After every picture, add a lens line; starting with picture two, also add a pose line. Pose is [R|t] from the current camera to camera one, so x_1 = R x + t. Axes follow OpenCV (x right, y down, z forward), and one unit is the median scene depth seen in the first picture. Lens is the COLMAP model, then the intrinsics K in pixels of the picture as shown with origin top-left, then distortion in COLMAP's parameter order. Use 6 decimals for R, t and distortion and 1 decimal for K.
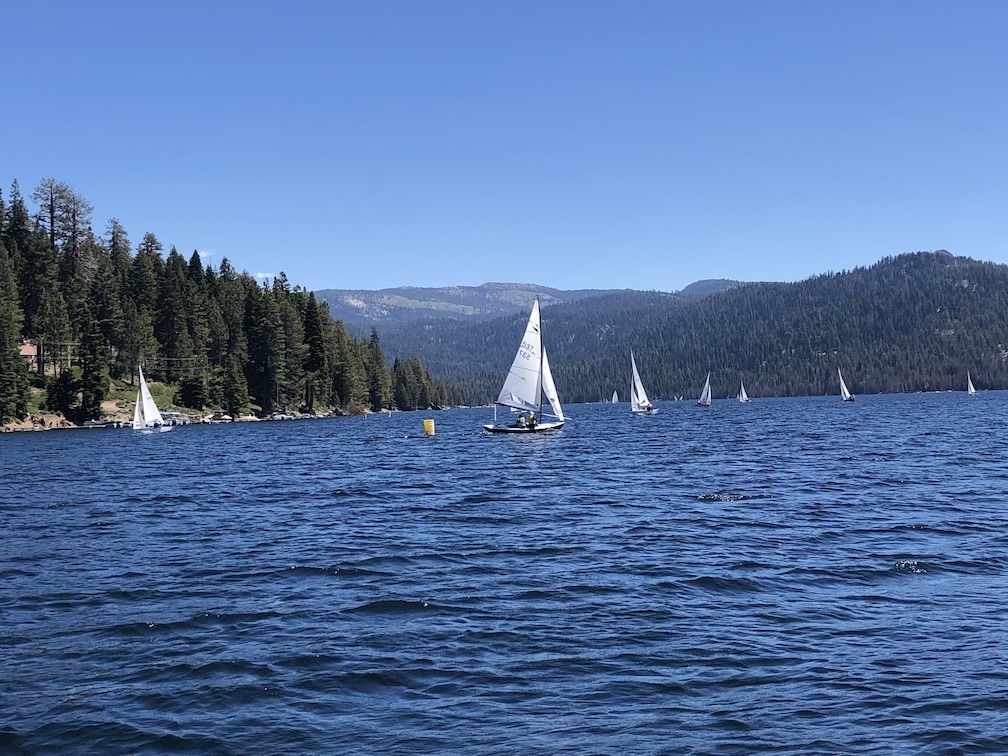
lens RADIAL K [[1498.7, 0, 505.3], [0, 1498.7, 373.3], [0, 0, 1]] dist [0.225992, -1.136239]
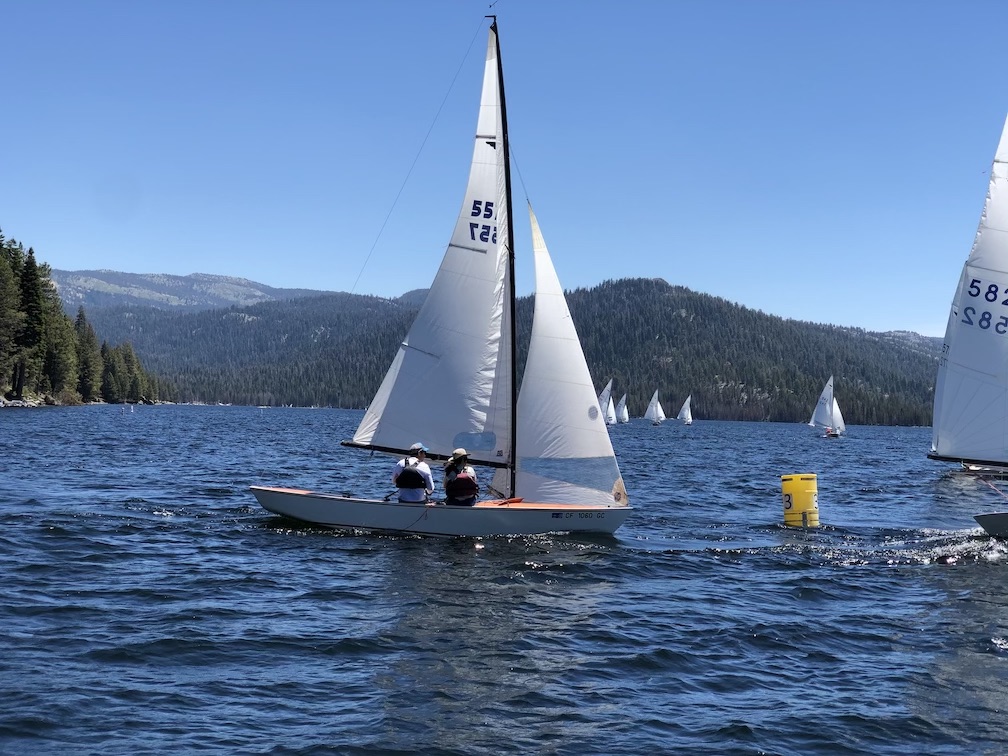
lens RADIAL K [[1521.3, 0, 523.1], [0, 1521.3, 376.7], [0, 0, 1]] dist [-0.112163, 1.527024]
pose [[0.975669, 0.068684, 0.208211, -0.035439], [-0.068032, 0.997630, -0.010300, 0.003942], [-0.208425, -0.004116, 0.978030, 0.132305]]
